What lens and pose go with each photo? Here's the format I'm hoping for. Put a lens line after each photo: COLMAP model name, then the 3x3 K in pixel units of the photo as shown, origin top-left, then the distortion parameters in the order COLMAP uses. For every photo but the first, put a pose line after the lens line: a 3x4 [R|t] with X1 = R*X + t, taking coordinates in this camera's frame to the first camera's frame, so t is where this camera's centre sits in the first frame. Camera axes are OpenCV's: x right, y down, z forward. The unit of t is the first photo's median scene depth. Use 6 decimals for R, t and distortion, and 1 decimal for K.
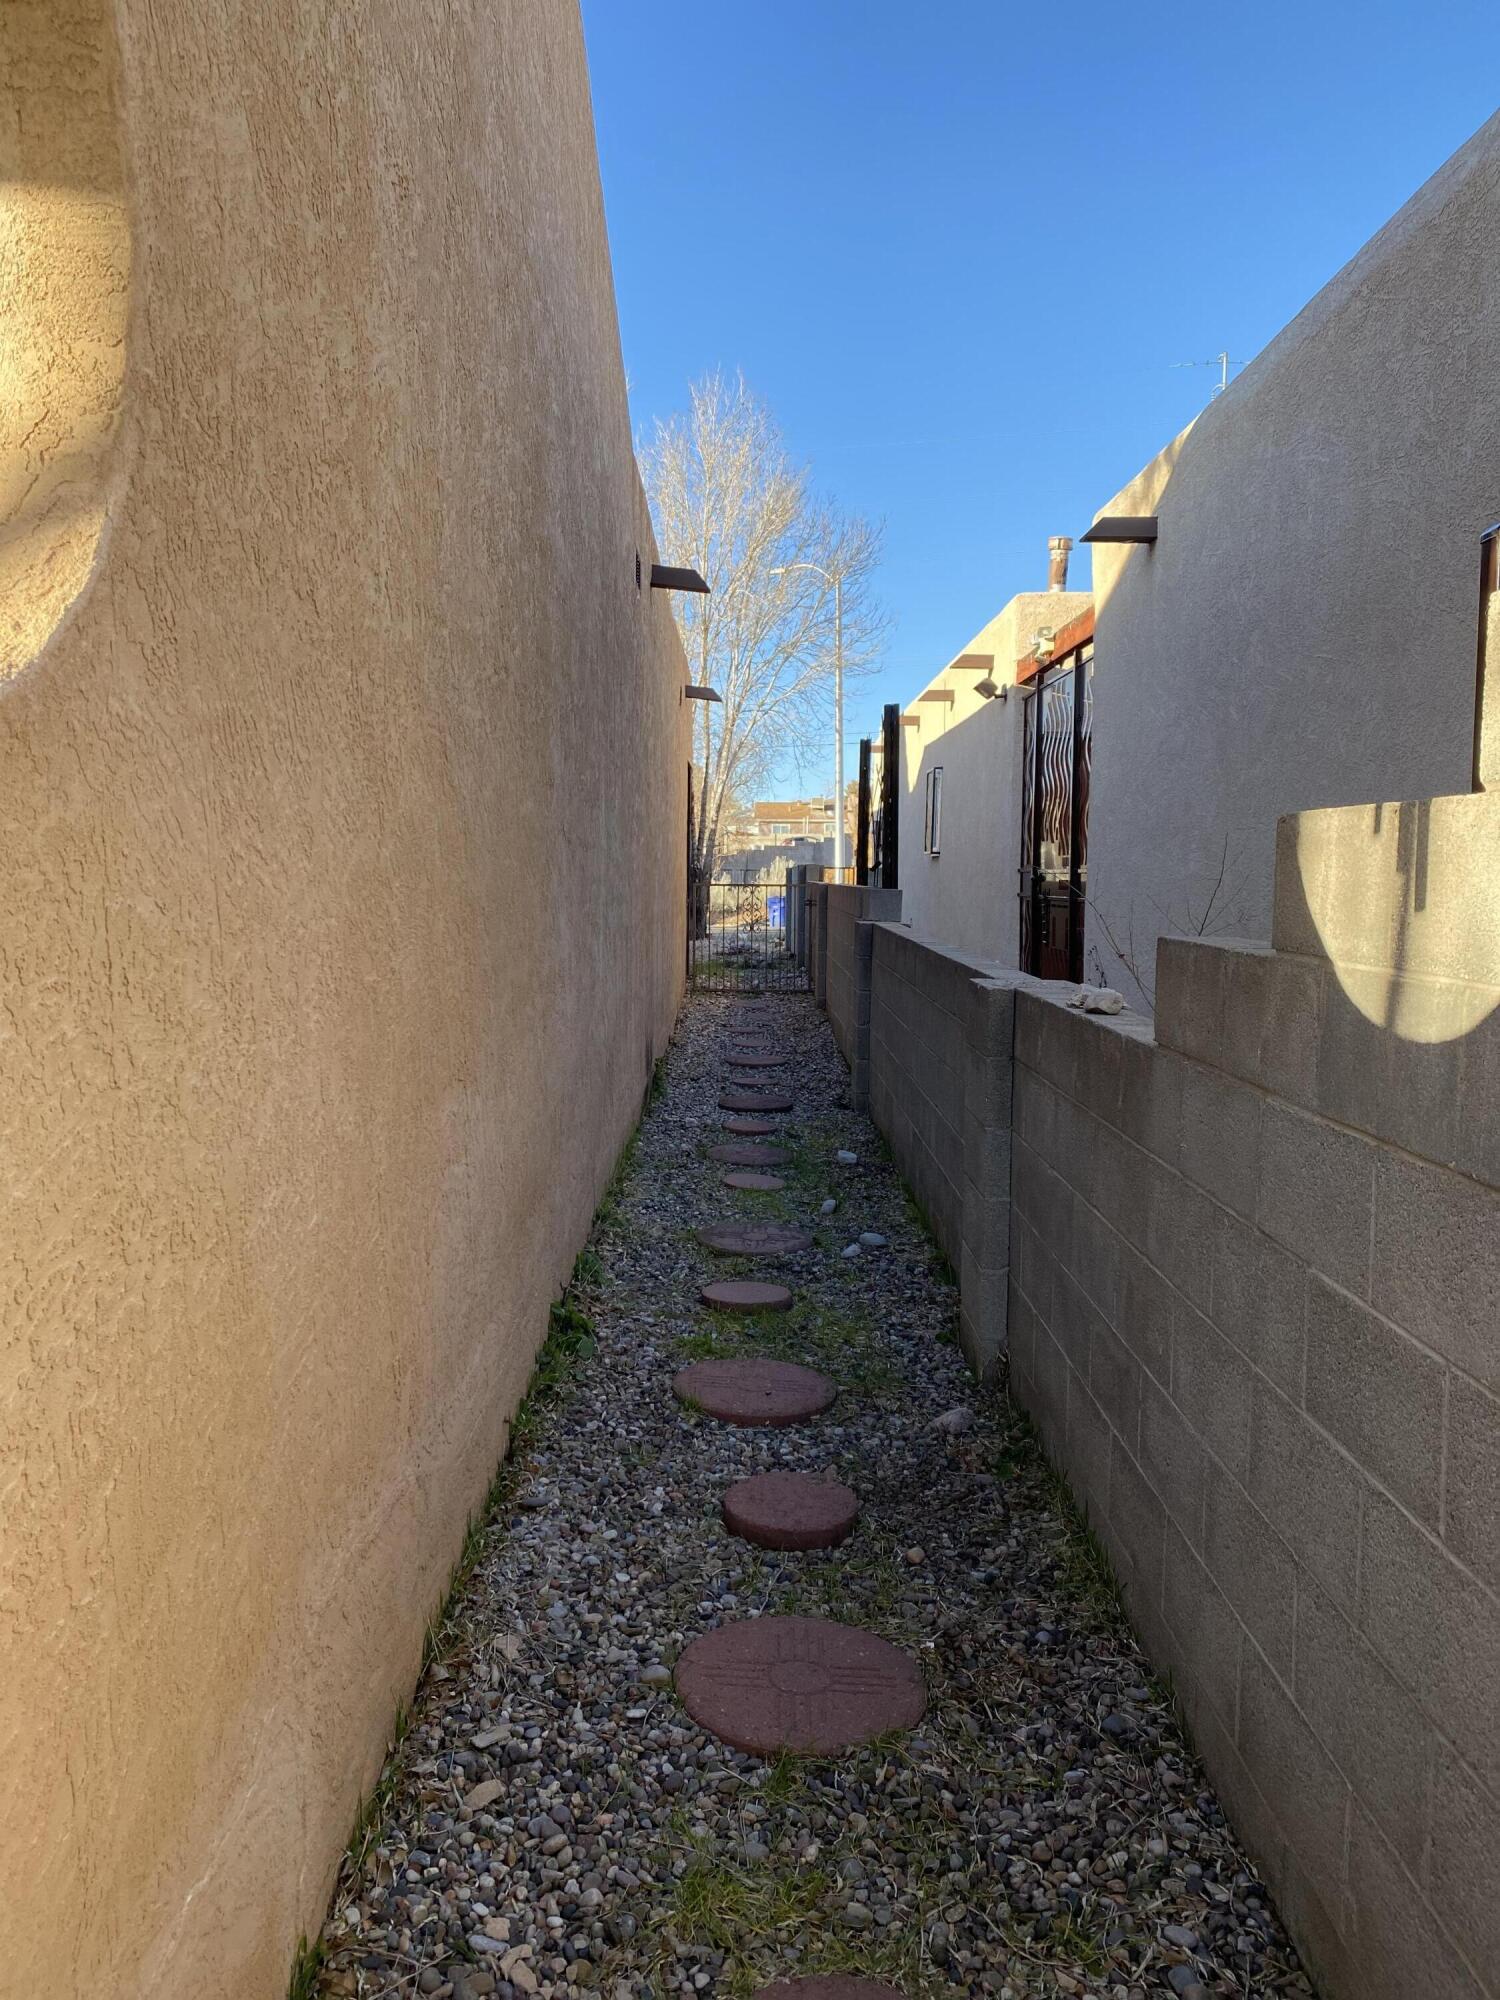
lens RADIAL K [[1524.6, 0, 737.7], [0, 1524.6, 1012.3], [0, 0, 1]] dist [0.034172, -0.037811]
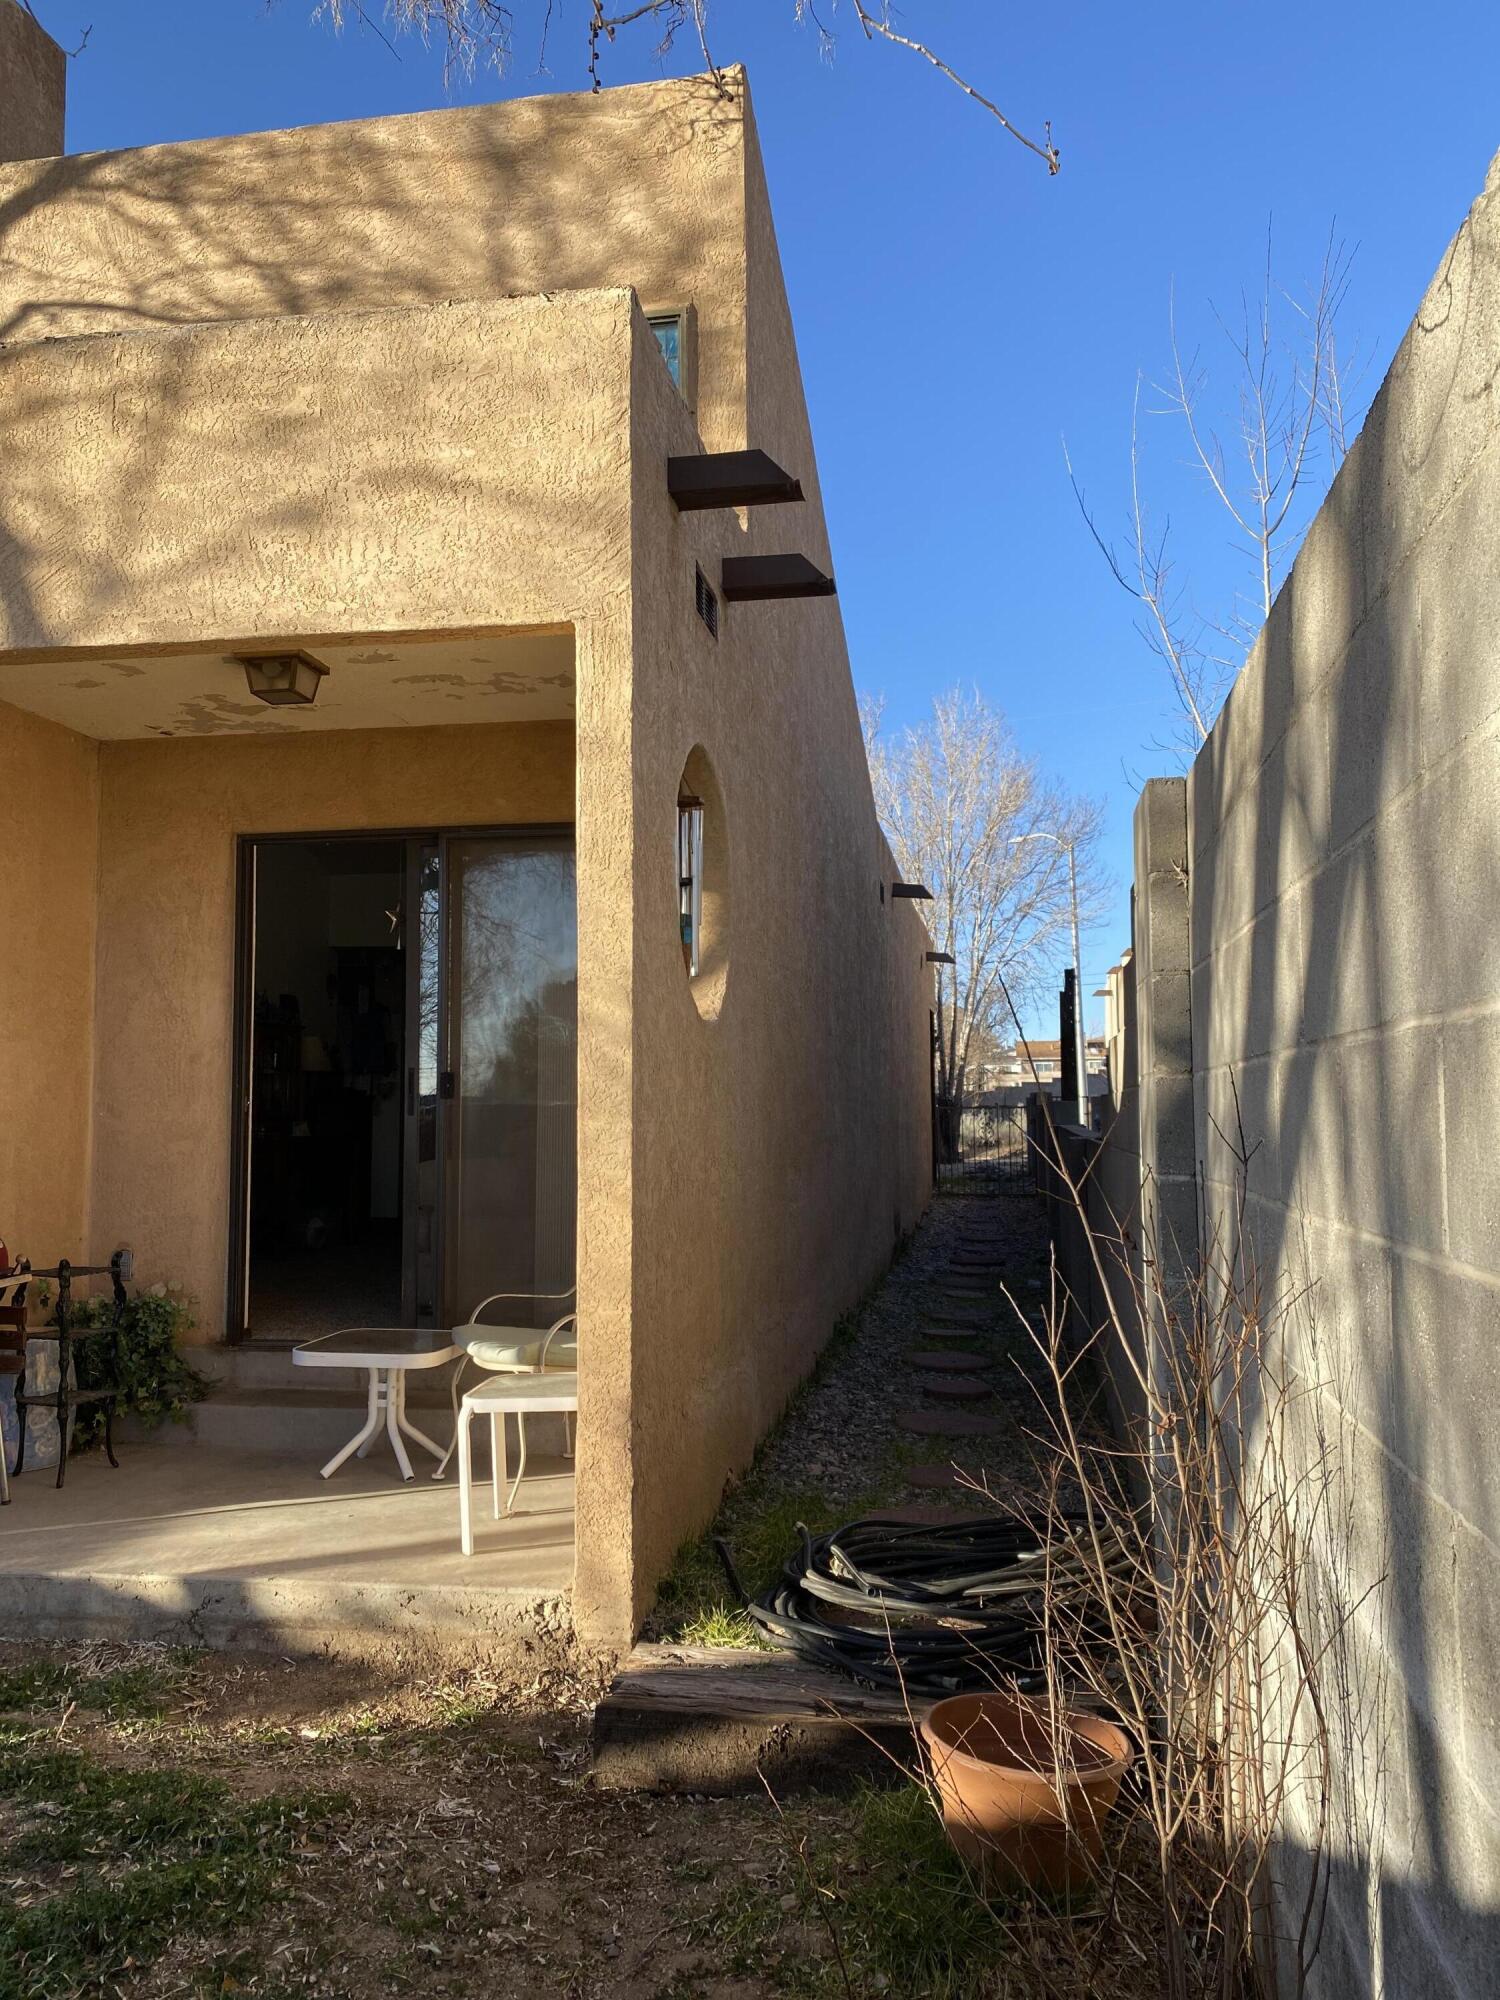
lens RADIAL K [[1524.6, 0, 740.0], [0, 1524.6, 1018.3], [0, 0, 1]] dist [0.034172, -0.037811]
pose [[0.985095, -0.027518, -0.169793, 0.024803], [0.001044, 0.988059, -0.154073, 0.034579], [0.172005, 0.151599, 0.973361, -0.242274]]
